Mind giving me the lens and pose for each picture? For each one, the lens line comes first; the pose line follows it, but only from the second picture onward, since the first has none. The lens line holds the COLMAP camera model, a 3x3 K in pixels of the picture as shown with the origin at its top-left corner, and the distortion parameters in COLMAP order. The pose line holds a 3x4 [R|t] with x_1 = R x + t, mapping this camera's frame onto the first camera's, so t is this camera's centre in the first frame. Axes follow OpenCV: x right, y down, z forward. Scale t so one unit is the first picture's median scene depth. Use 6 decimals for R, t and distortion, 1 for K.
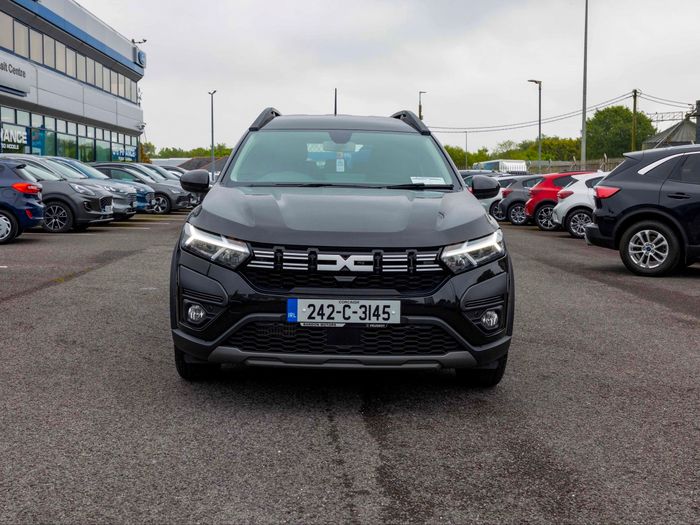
lens RADIAL K [[856.3, 0, 350.0], [0, 856.3, 262.5], [0, 0, 1]] dist [0.004774, -0.028605]
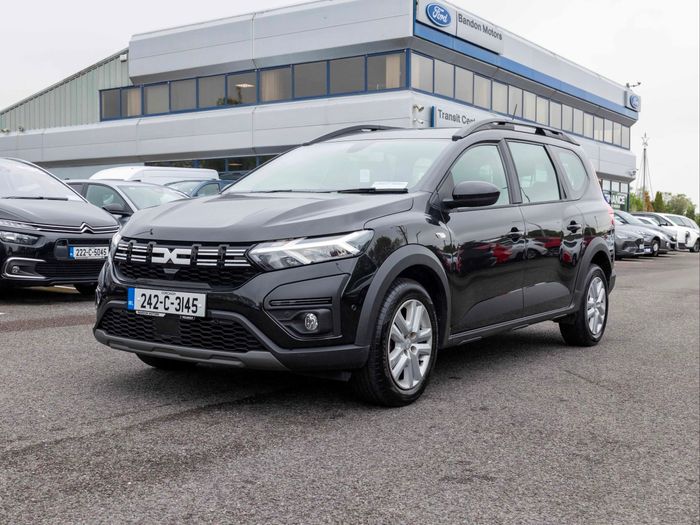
lens RADIAL K [[878.8, 0, 350.0], [0, 878.8, 262.5], [0, 0, 1]] dist [-0.004538, 0.010505]
pose [[0.823649, 0.023718, -0.566603, 0.780789], [-0.058410, 0.997359, -0.043159, 0.042028], [0.564083, 0.068643, 0.822860, 0.243525]]
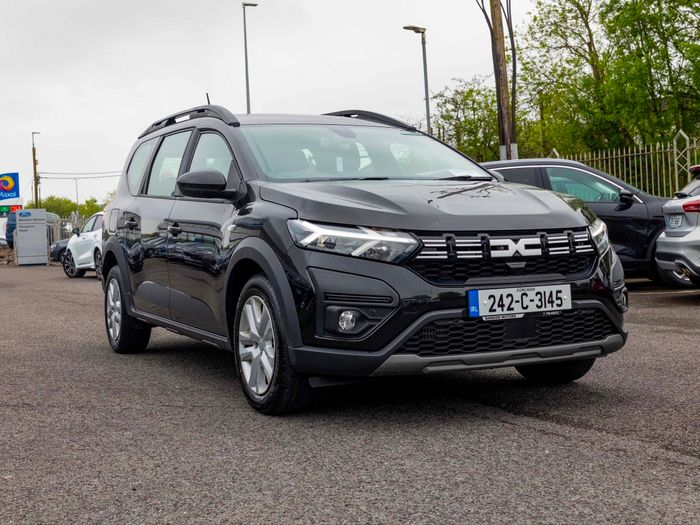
lens RADIAL K [[955.6, 0, 350.0], [0, 955.6, 262.5], [0, 0, 1]] dist [-0.013741, 0.044416]
pose [[0.898438, -0.059363, 0.435068, -0.606626], [0.089144, 0.994845, -0.048346, 0.049771], [-0.429956, 0.082220, 0.899099, 0.165265]]
